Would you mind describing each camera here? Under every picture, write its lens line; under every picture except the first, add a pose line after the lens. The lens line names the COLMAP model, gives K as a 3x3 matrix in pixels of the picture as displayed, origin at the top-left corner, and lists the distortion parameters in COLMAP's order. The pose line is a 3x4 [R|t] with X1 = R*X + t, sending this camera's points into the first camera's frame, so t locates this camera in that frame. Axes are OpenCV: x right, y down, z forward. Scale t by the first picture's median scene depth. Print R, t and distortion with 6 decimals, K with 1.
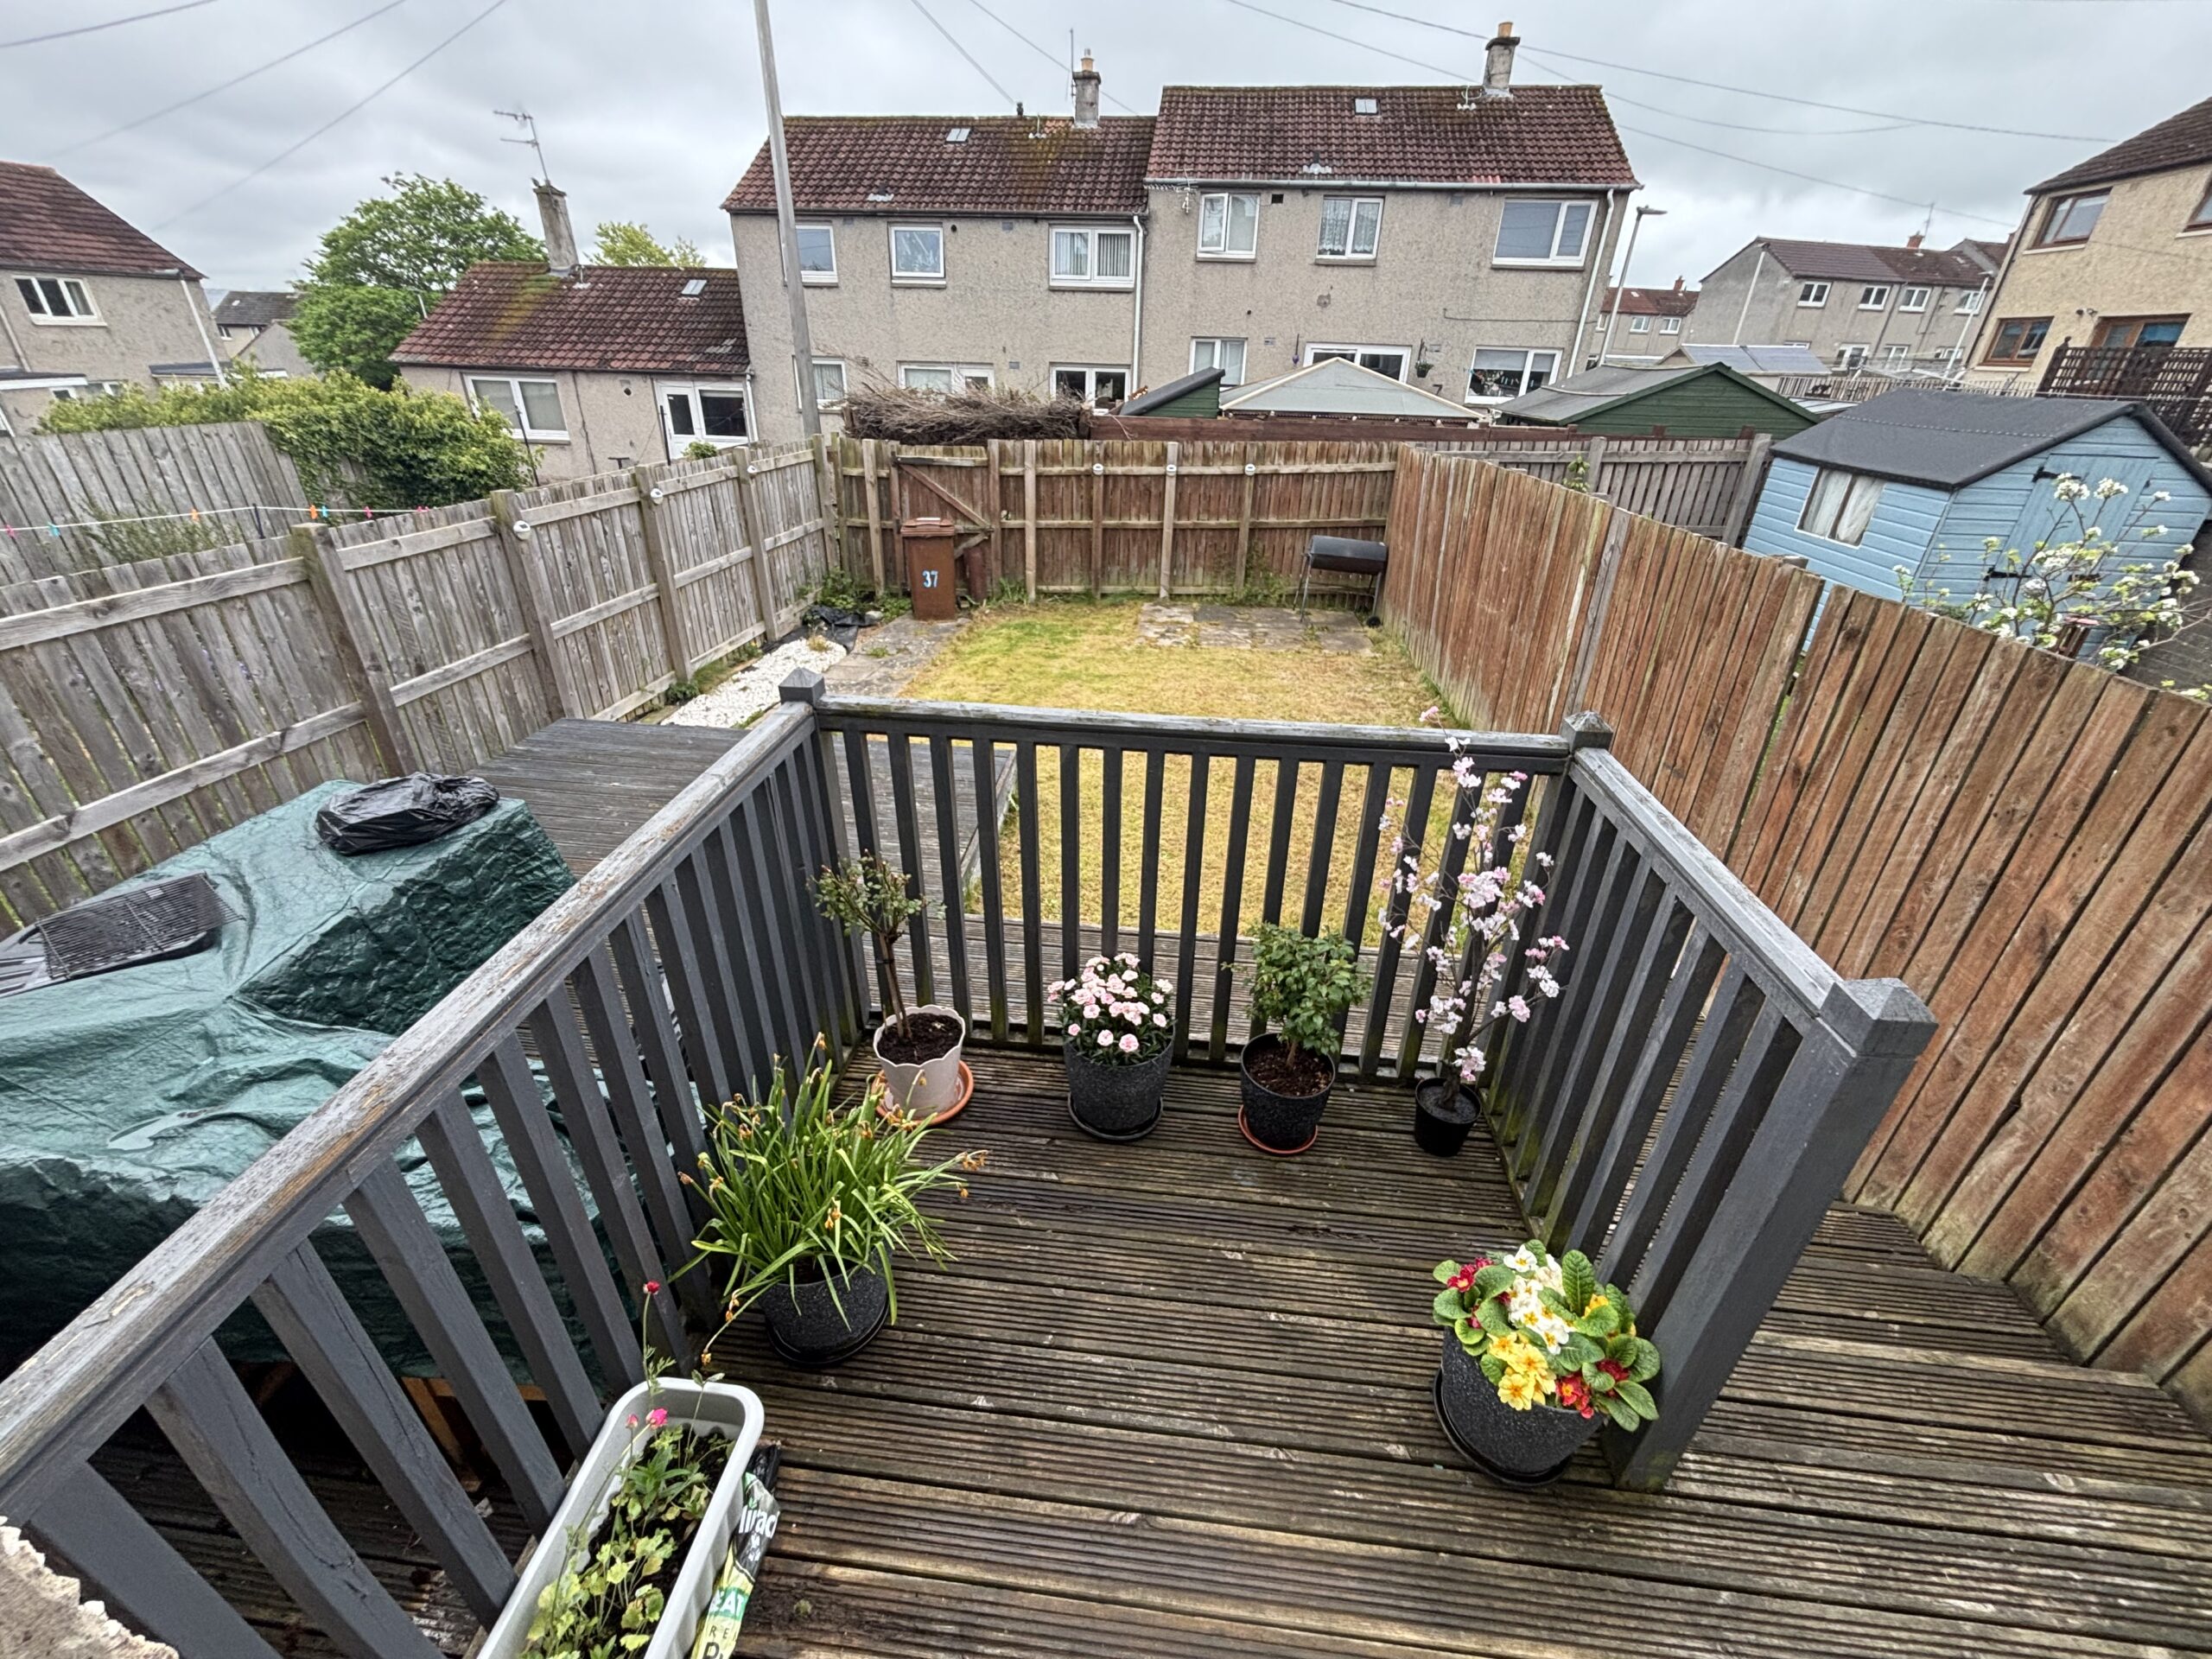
lens RADIAL K [[890.6, 0, 1093.7], [0, 890.6, 826.8], [0, 0, 1]] dist [0.000358, 0.000104]
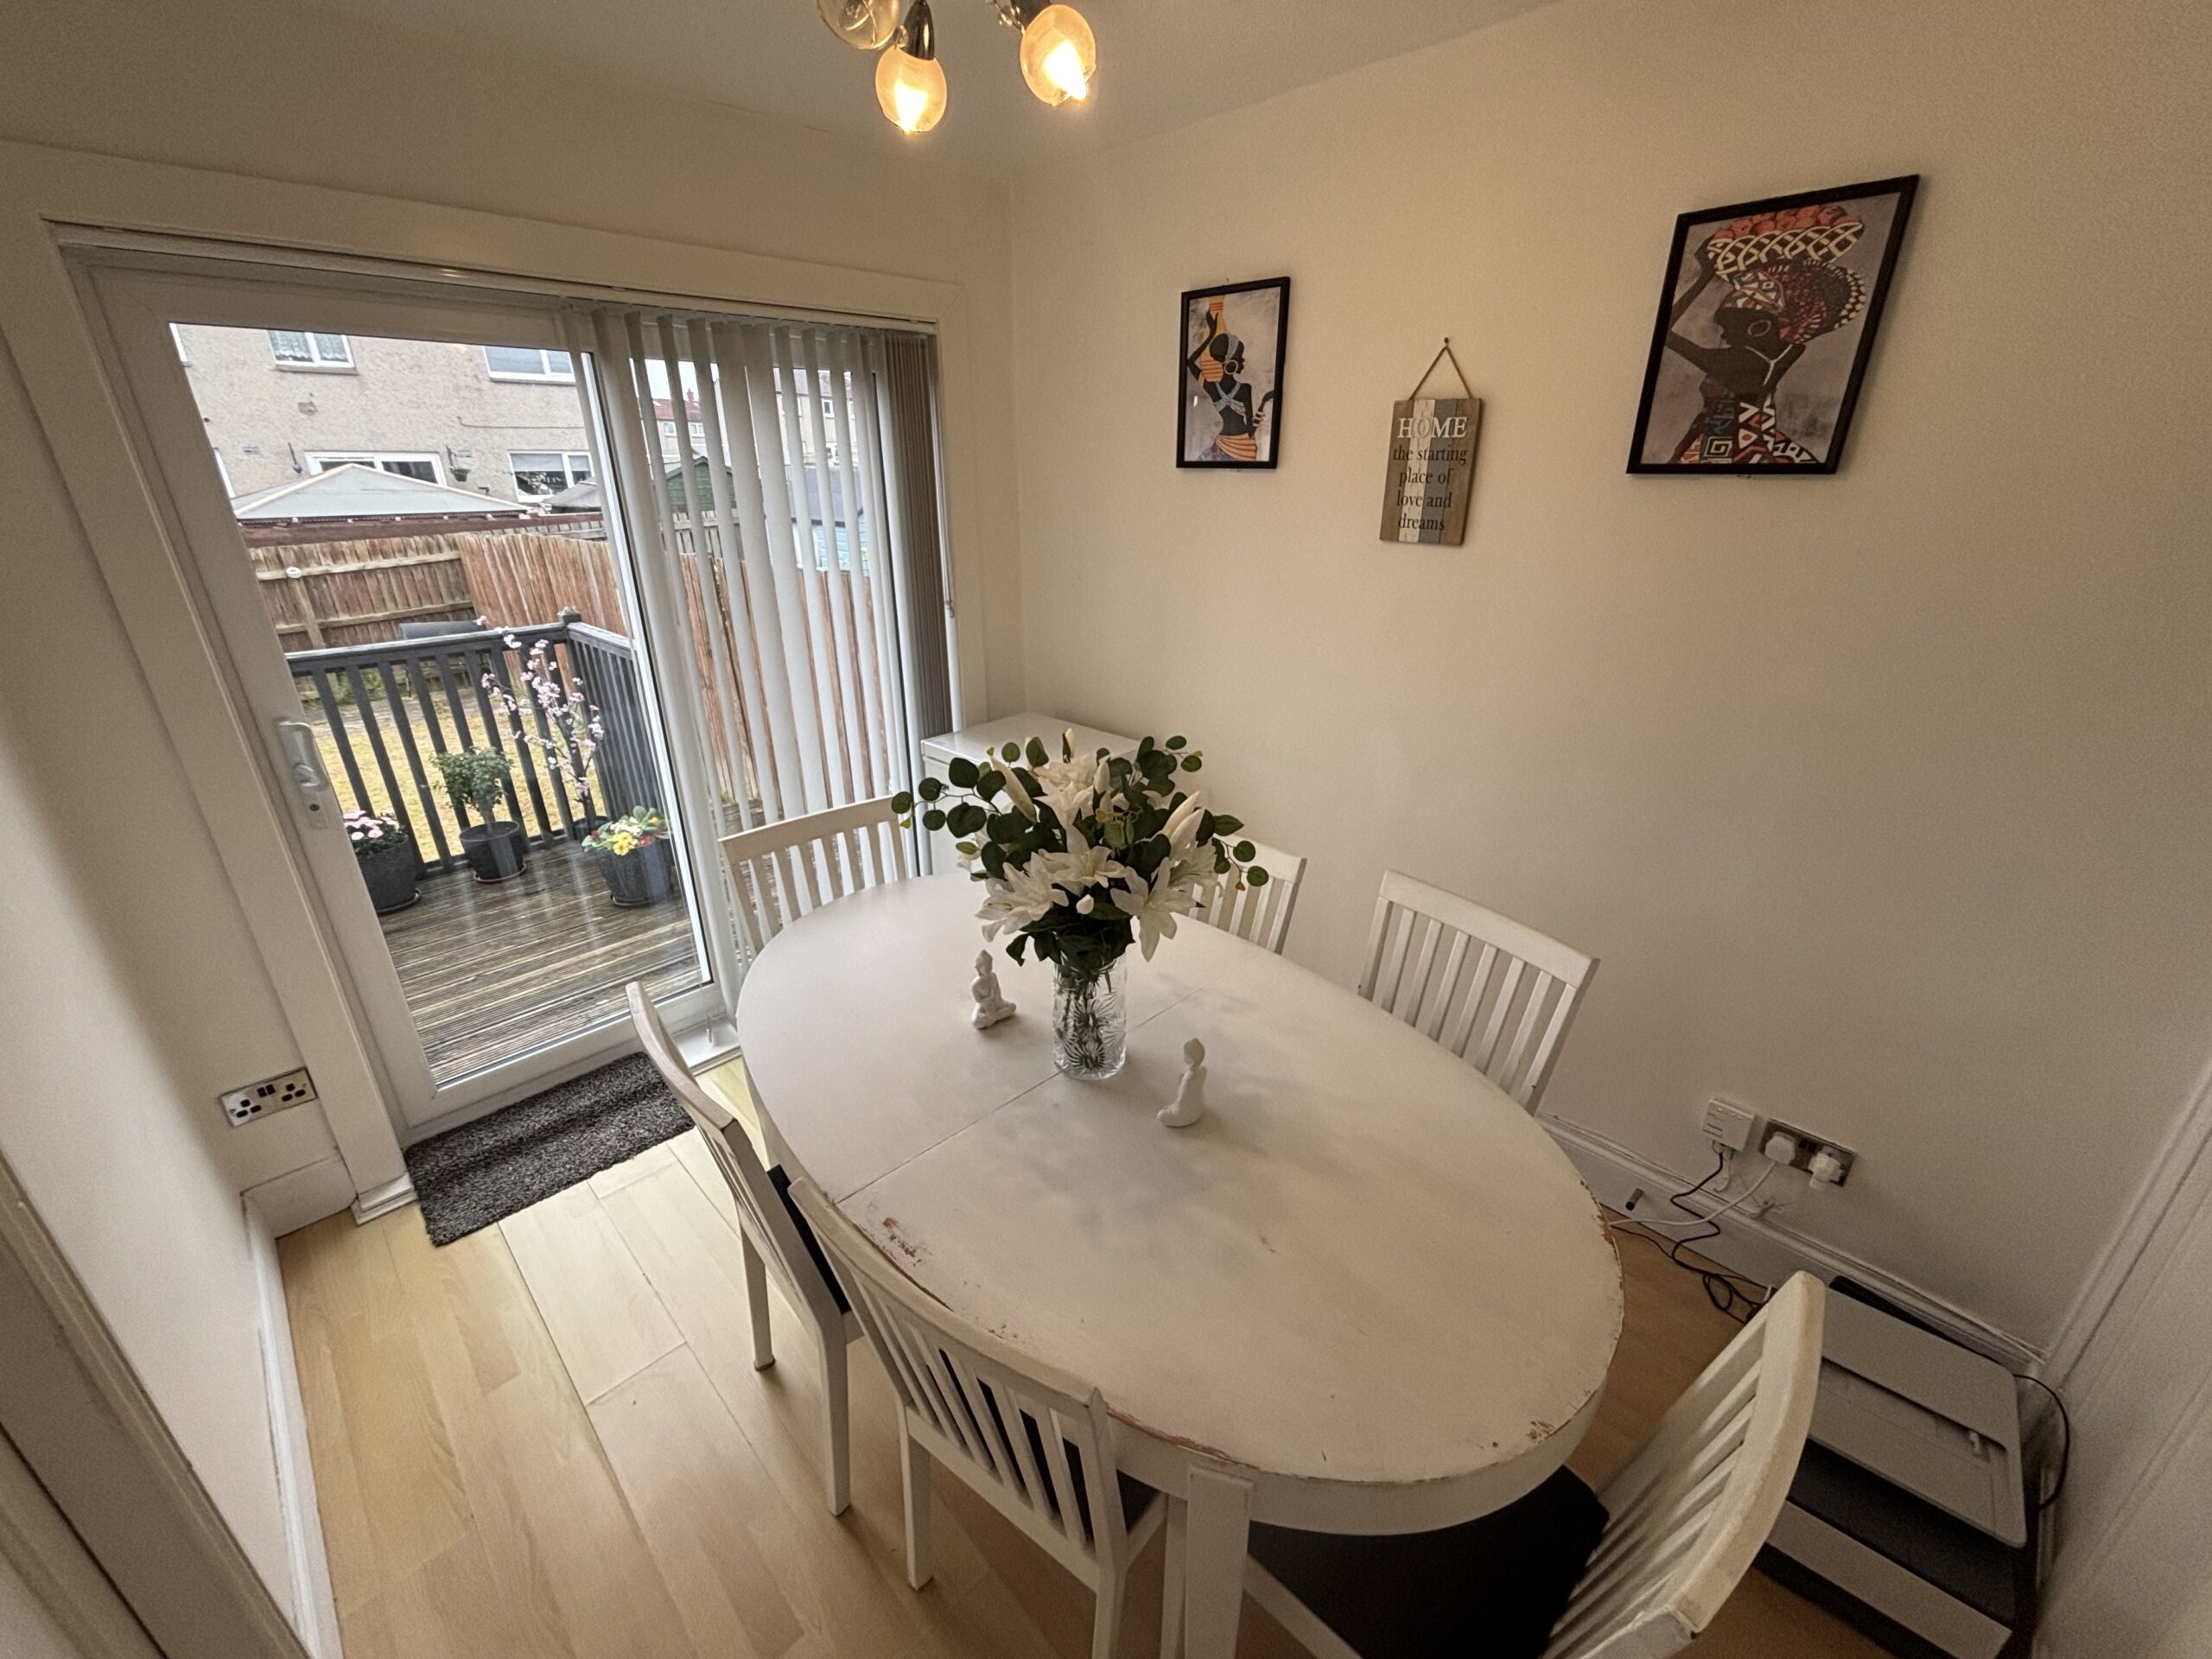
lens RADIAL K [[890.6, 0, 1093.7], [0, 890.6, 826.8], [0, 0, 1]] dist [0.000358, 0.000104]
pose [[0.626431, -0.321475, 0.710098, -0.057722], [0.387359, 0.918930, 0.074299, 0.121228], [-0.676415, 0.228520, 0.700172, -0.214869]]
